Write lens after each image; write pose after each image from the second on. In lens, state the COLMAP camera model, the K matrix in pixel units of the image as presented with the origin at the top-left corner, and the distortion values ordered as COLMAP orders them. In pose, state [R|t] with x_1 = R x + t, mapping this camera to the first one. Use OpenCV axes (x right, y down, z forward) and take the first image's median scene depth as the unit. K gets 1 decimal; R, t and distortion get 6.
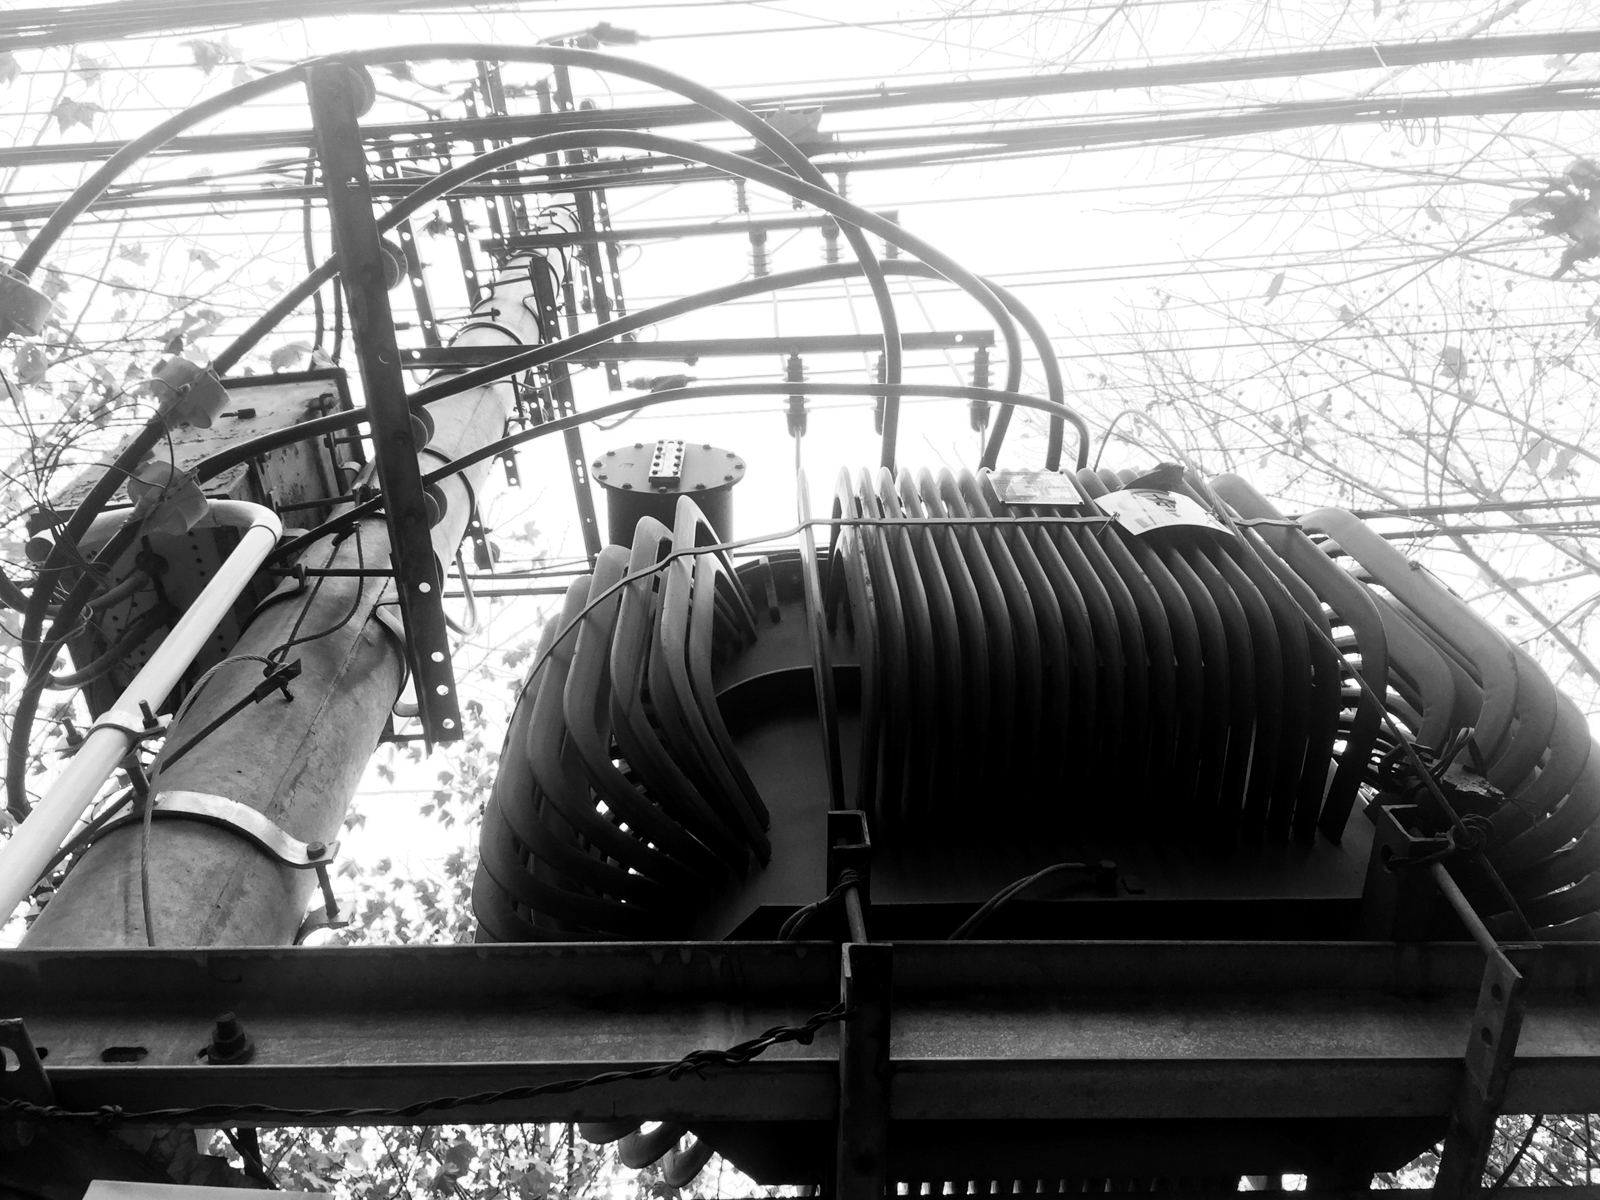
lens RADIAL K [[1404.0, 0, 800.0], [0, 1404.0, 600.0], [0, 0, 1]] dist [0.095109, -0.129736]
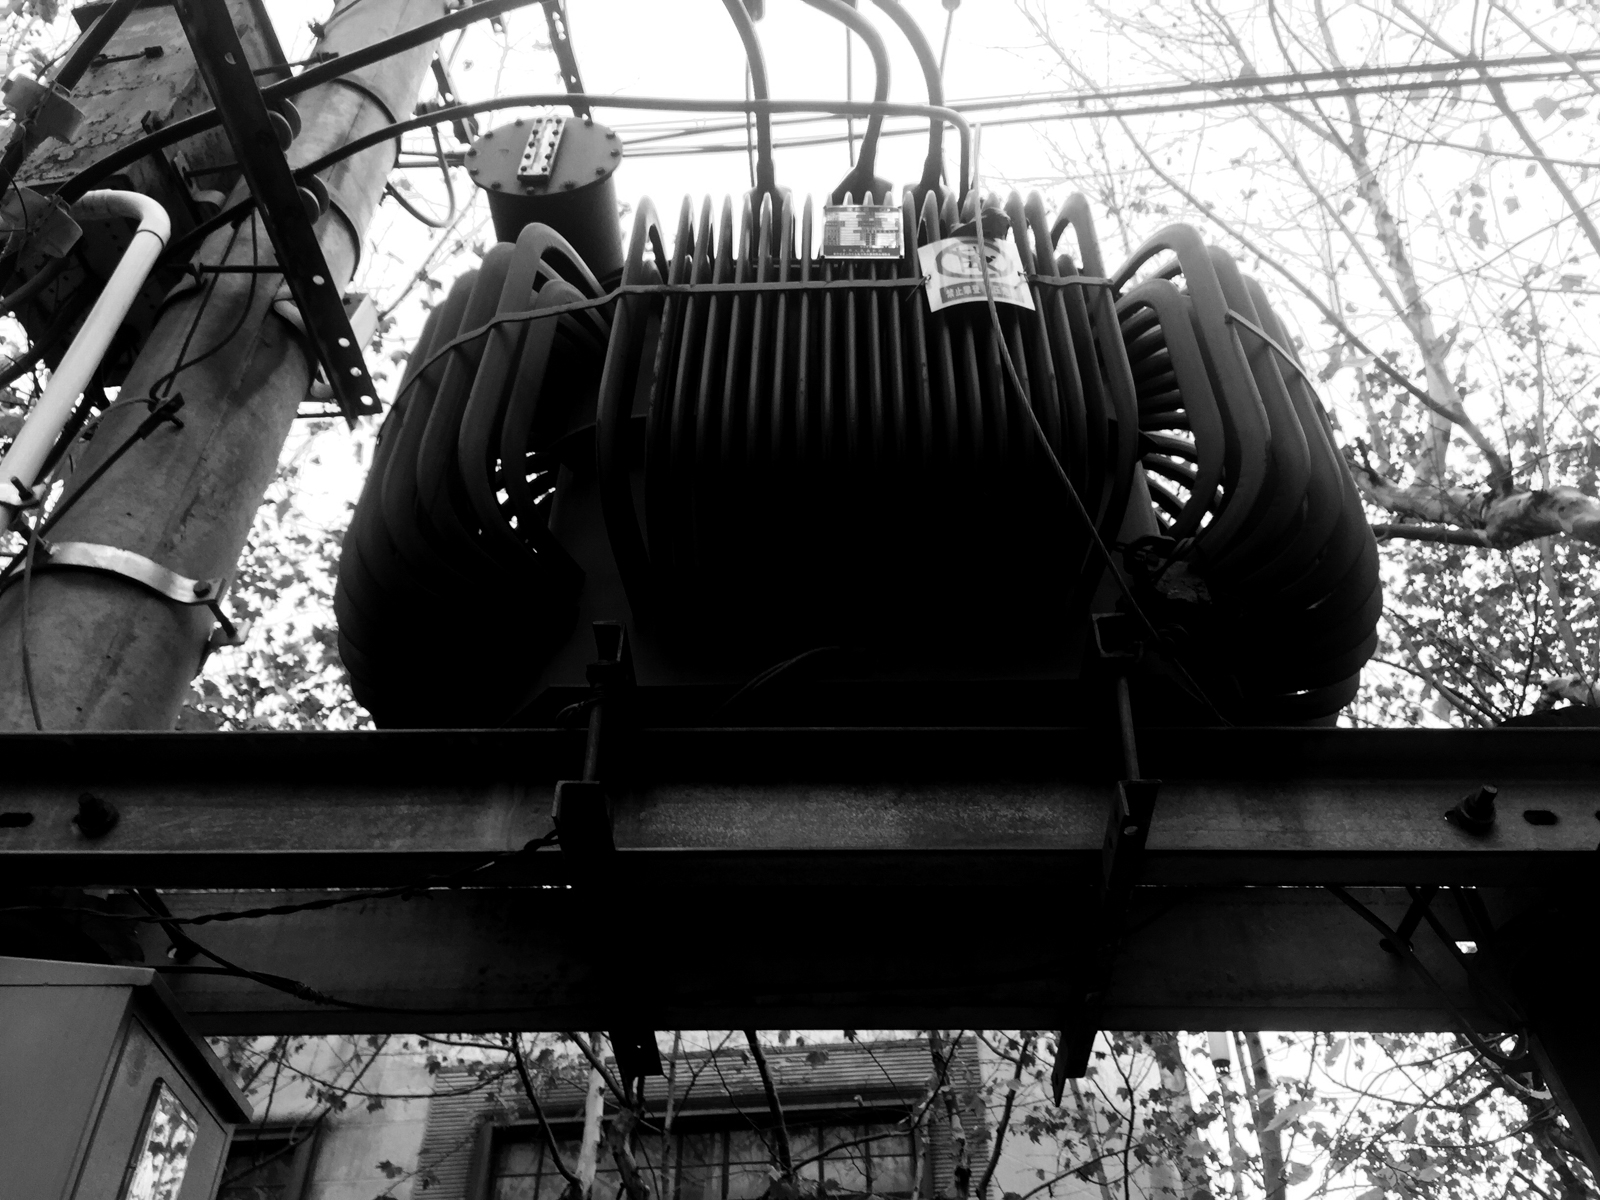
lens RADIAL K [[1370.7, 0, 800.0], [0, 1370.7, 600.0], [0, 0, 1]] dist [0.075273, -0.109865]
pose [[0.998184, 0.012388, -0.058957, 0.168053], [0.010026, 0.930826, 0.365326, -0.178791], [0.059405, -0.365253, 0.929011, -0.004269]]
